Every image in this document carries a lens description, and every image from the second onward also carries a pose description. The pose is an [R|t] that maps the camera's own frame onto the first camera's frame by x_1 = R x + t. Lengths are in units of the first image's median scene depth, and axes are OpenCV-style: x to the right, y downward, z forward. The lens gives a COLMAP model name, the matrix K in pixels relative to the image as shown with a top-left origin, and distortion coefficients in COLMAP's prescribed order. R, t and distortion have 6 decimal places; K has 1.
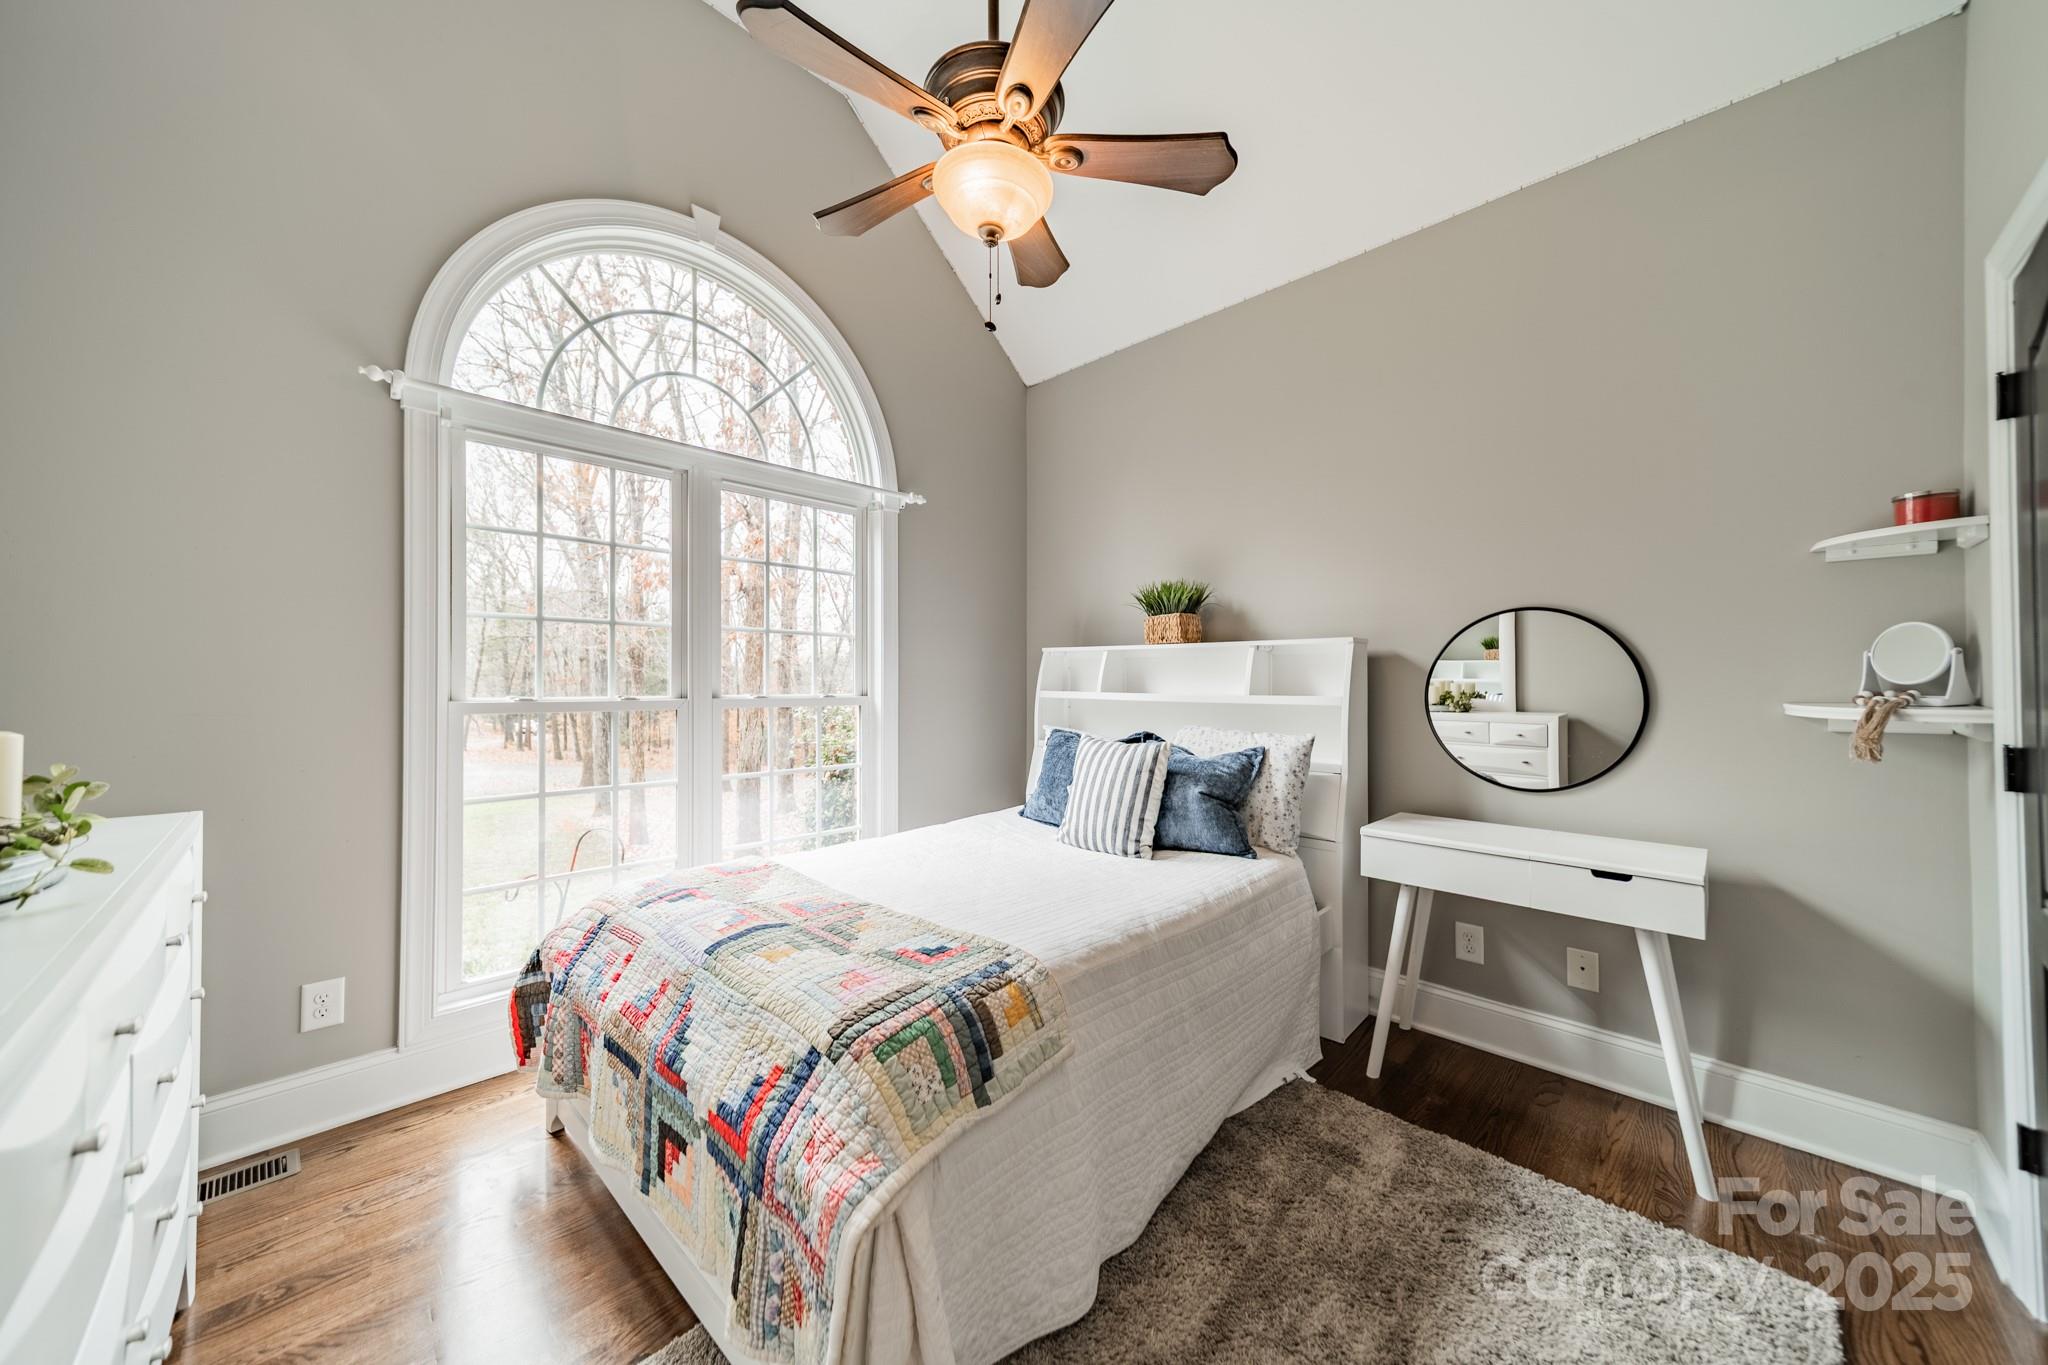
lens RADIAL K [[715.8, 0, 1021.0], [0, 715.8, 677.4], [0, 0, 1]] dist [0.009567, -0.000413]
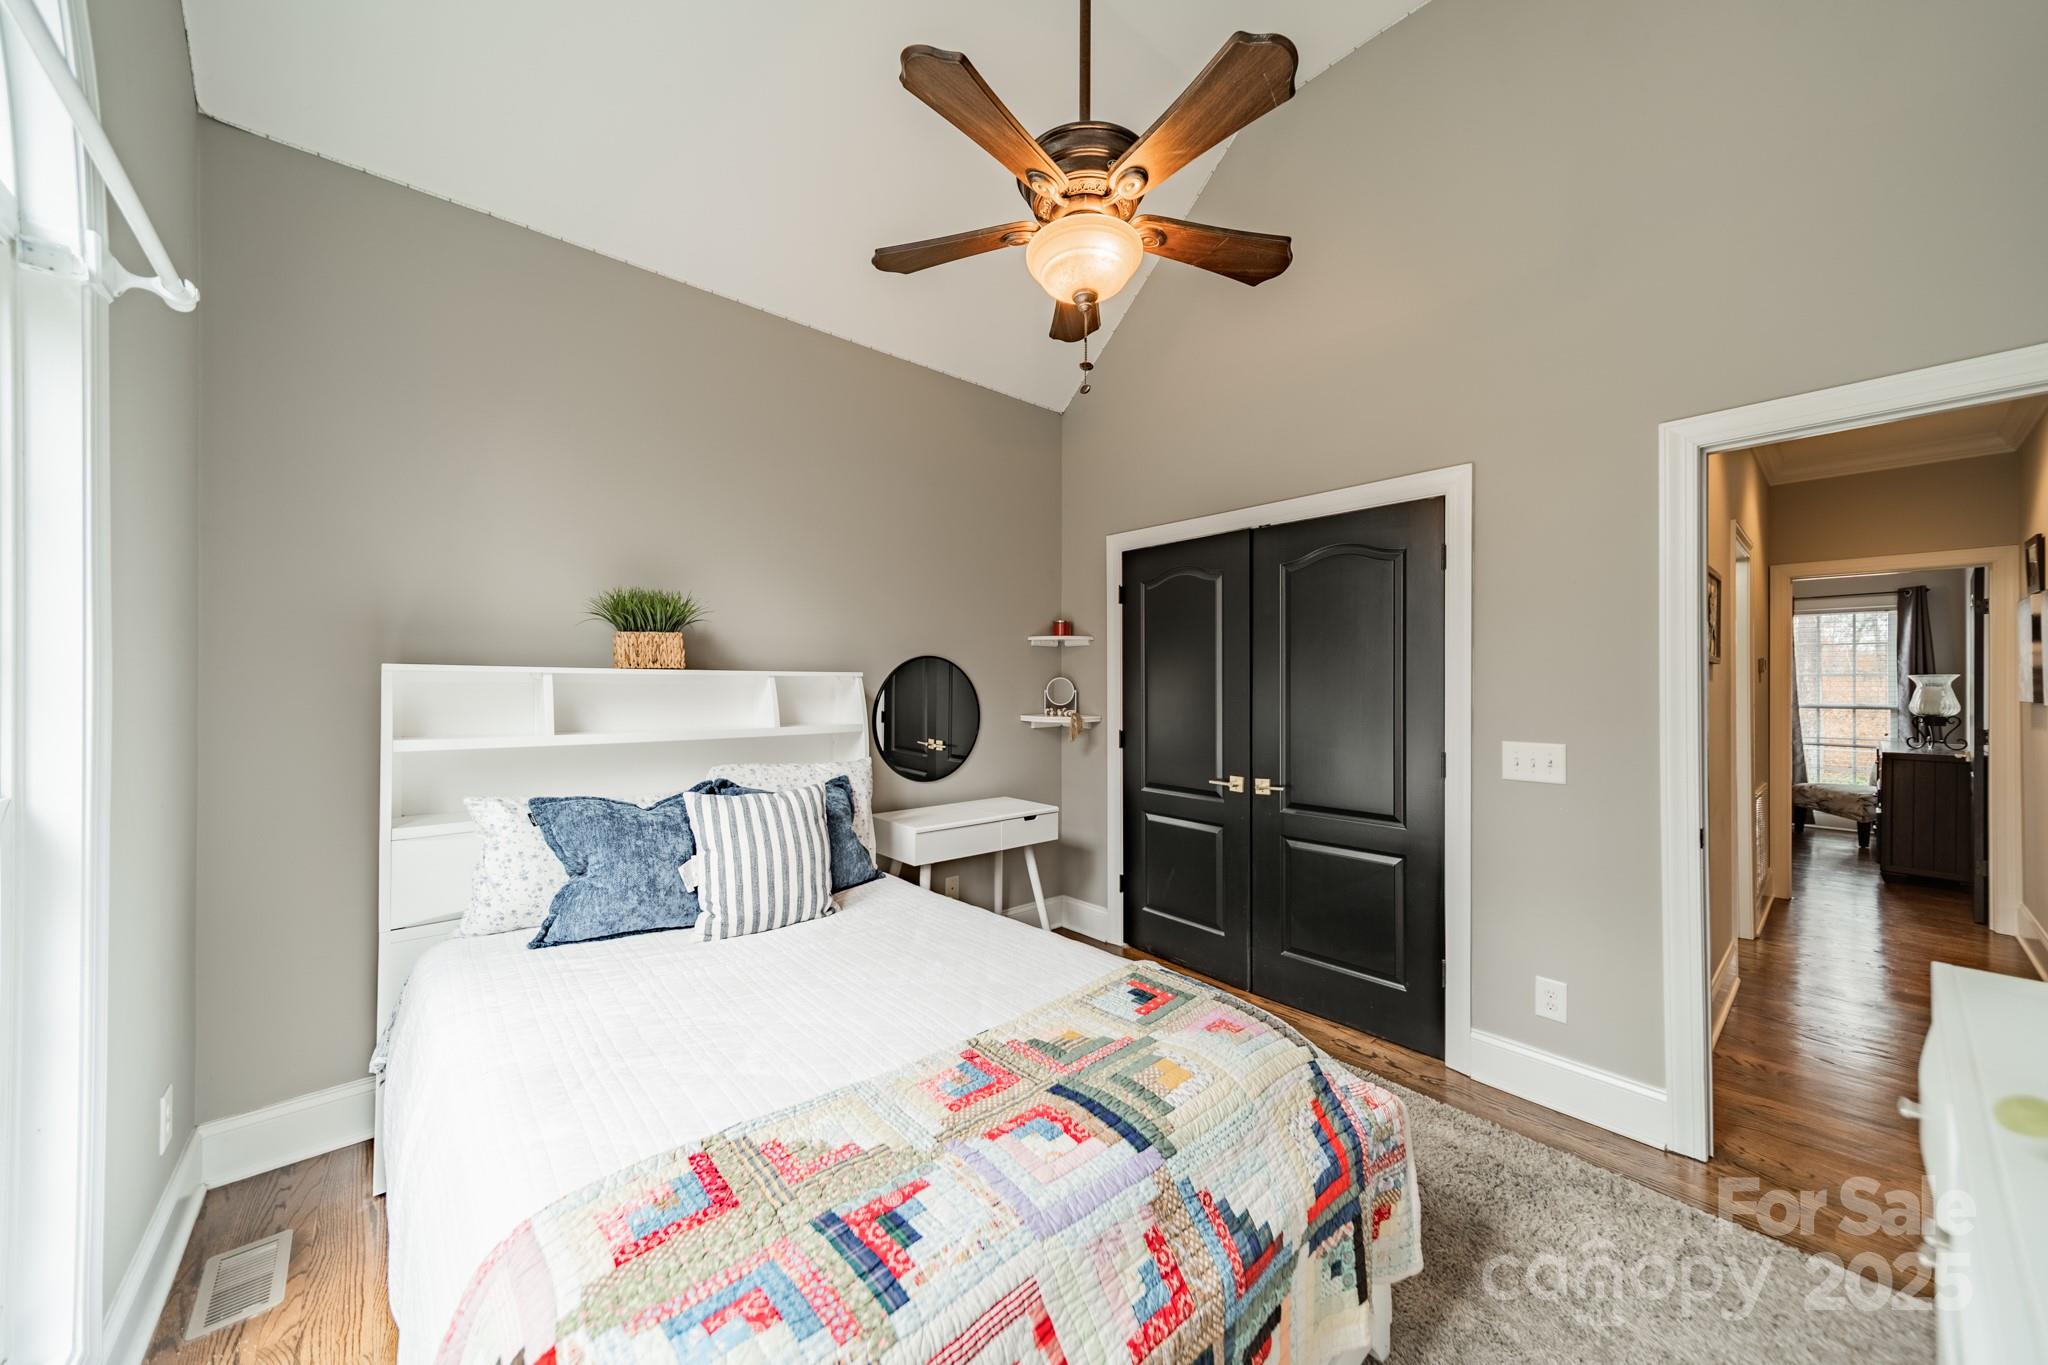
lens RADIAL K [[715.8, 0, 1022.2], [0, 715.8, 681.5], [0, 0, 1]] dist [0.009567, -0.000413]
pose [[0.083944, 0.001733, 0.996469, -0.938608], [-0.009732, 0.999952, -0.000919, -0.059763], [-0.996423, -0.009621, 0.083956, 0.867059]]
